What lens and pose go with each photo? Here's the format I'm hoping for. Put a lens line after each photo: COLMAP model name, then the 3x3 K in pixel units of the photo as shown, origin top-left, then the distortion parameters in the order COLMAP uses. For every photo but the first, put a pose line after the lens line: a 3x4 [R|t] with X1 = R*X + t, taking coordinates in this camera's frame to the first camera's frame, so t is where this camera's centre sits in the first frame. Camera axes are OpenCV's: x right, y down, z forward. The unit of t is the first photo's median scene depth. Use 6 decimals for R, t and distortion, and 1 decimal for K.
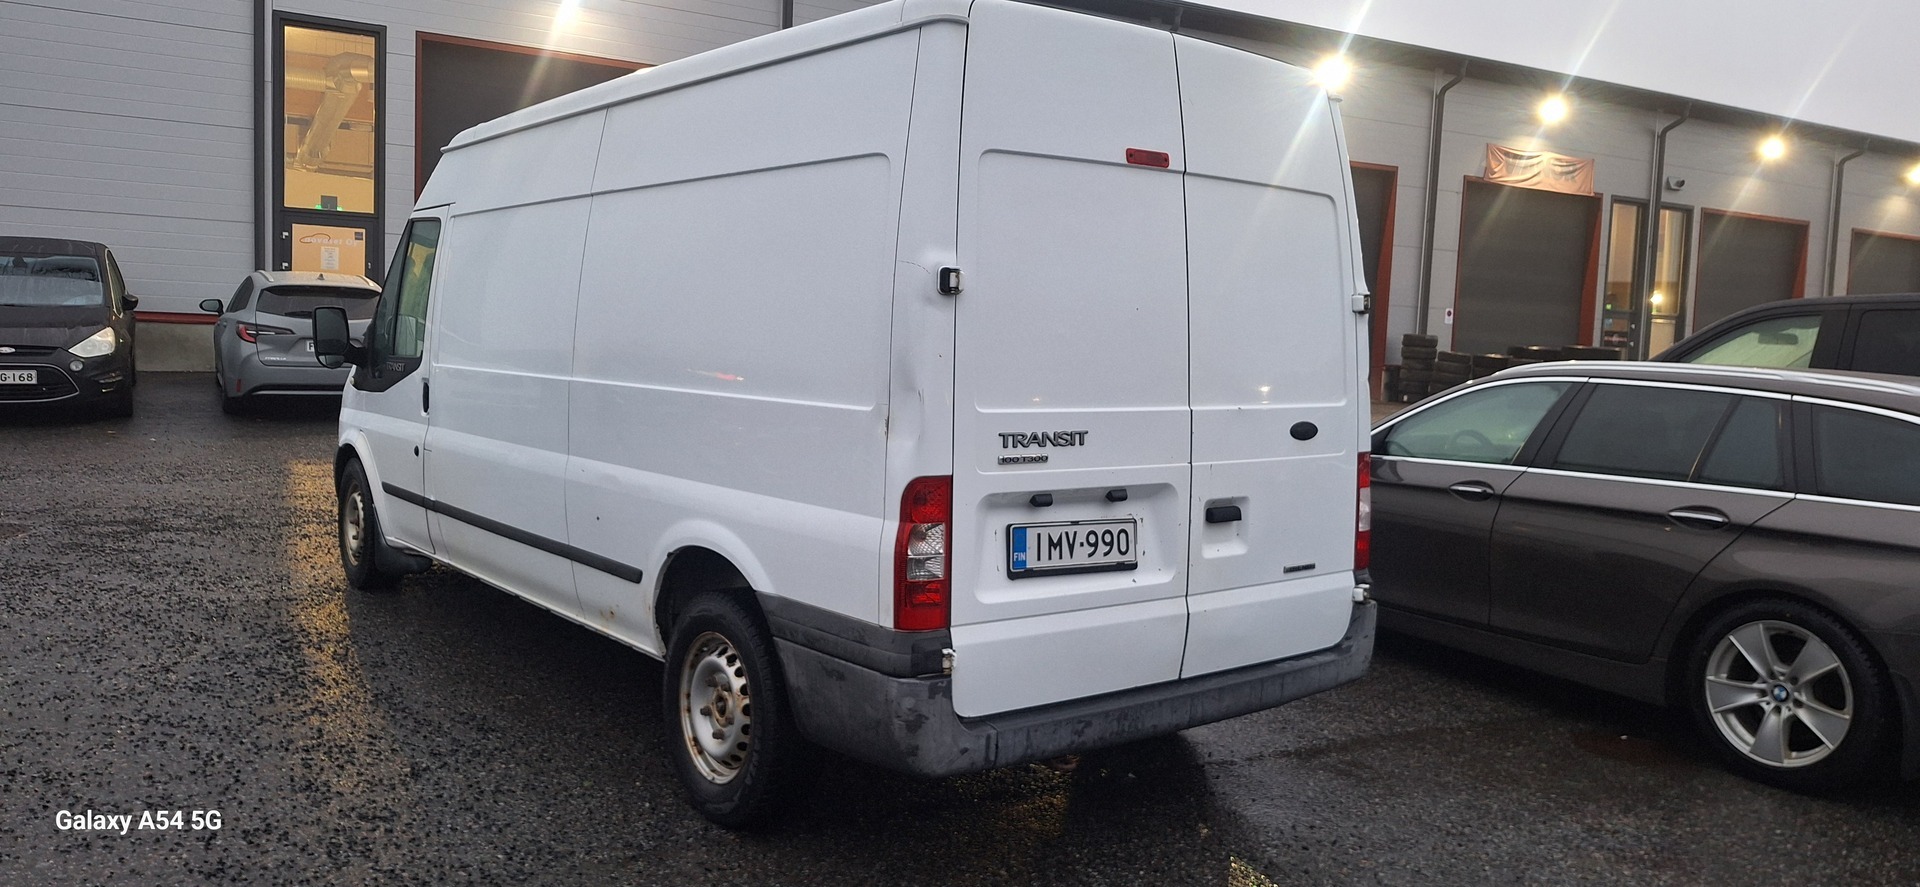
lens RADIAL K [[1364.3, 0, 960.0], [0, 1364.3, 443.5], [0, 0, 1]] dist [0.037472, -0.002761]
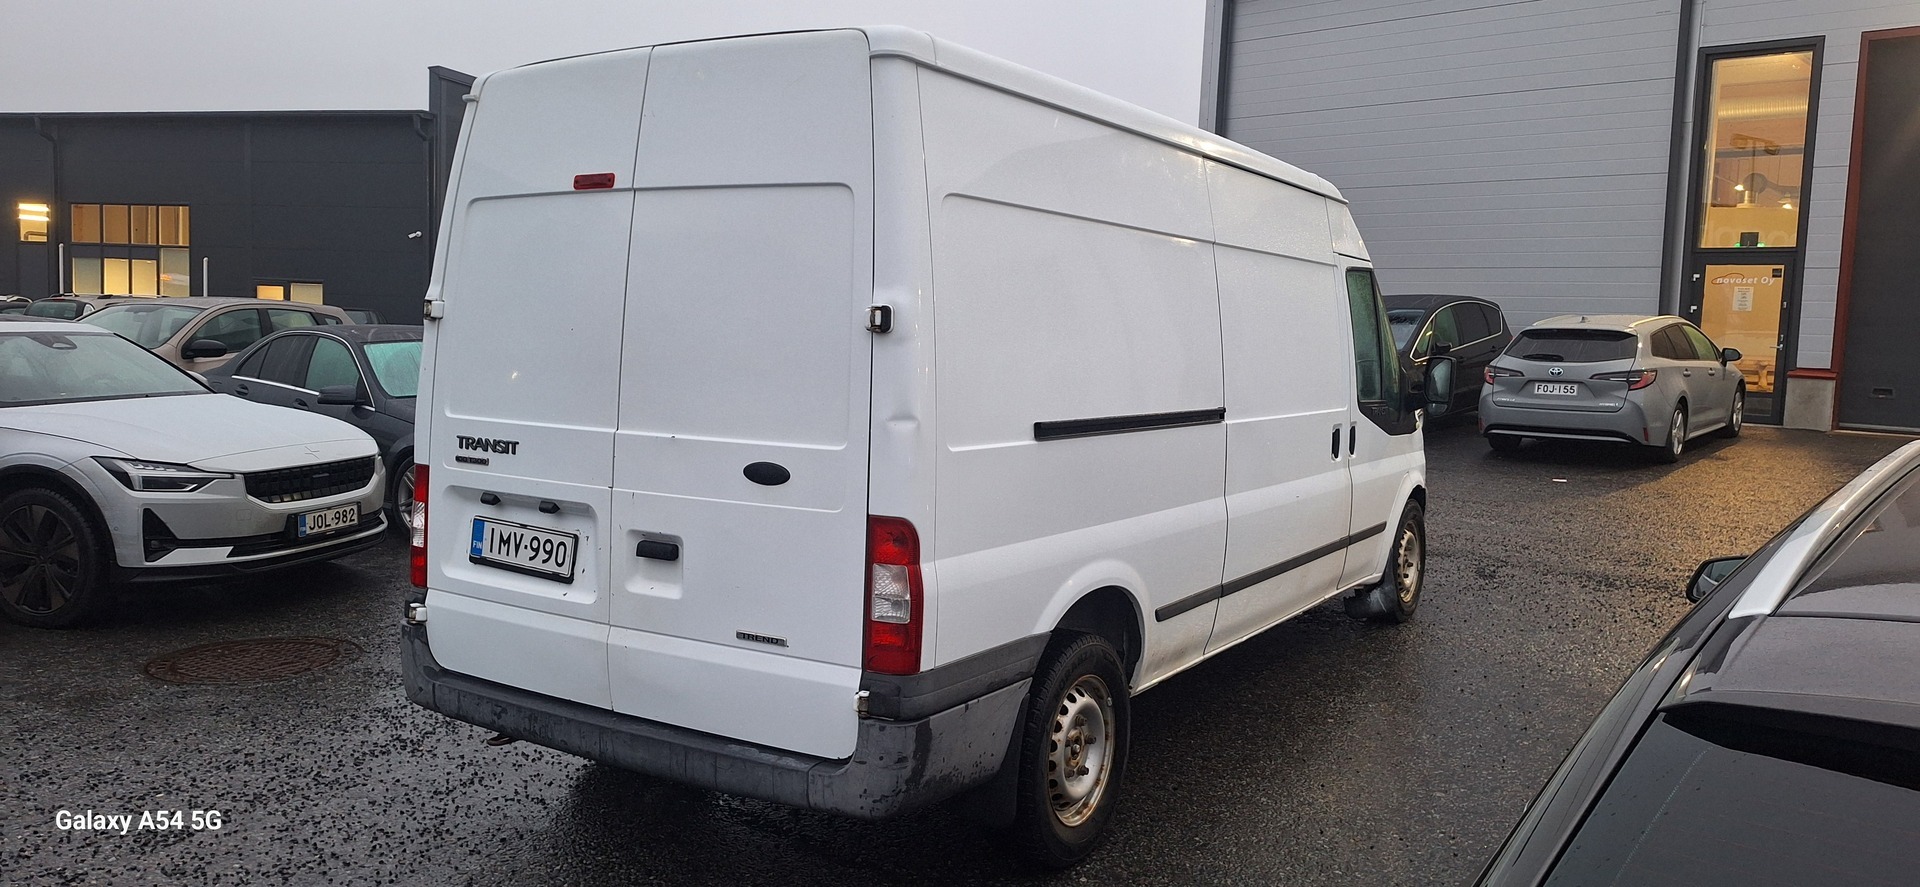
lens RADIAL K [[1364.3, 0, 960.0], [0, 1364.3, 443.5], [0, 0, 1]] dist [0.037472, -0.002761]
pose [[0.336411, 0.060750, -0.939754, 1.186788], [-0.095525, 0.994971, 0.030124, -0.071392], [0.936858, 0.079636, 0.340522, 0.918134]]
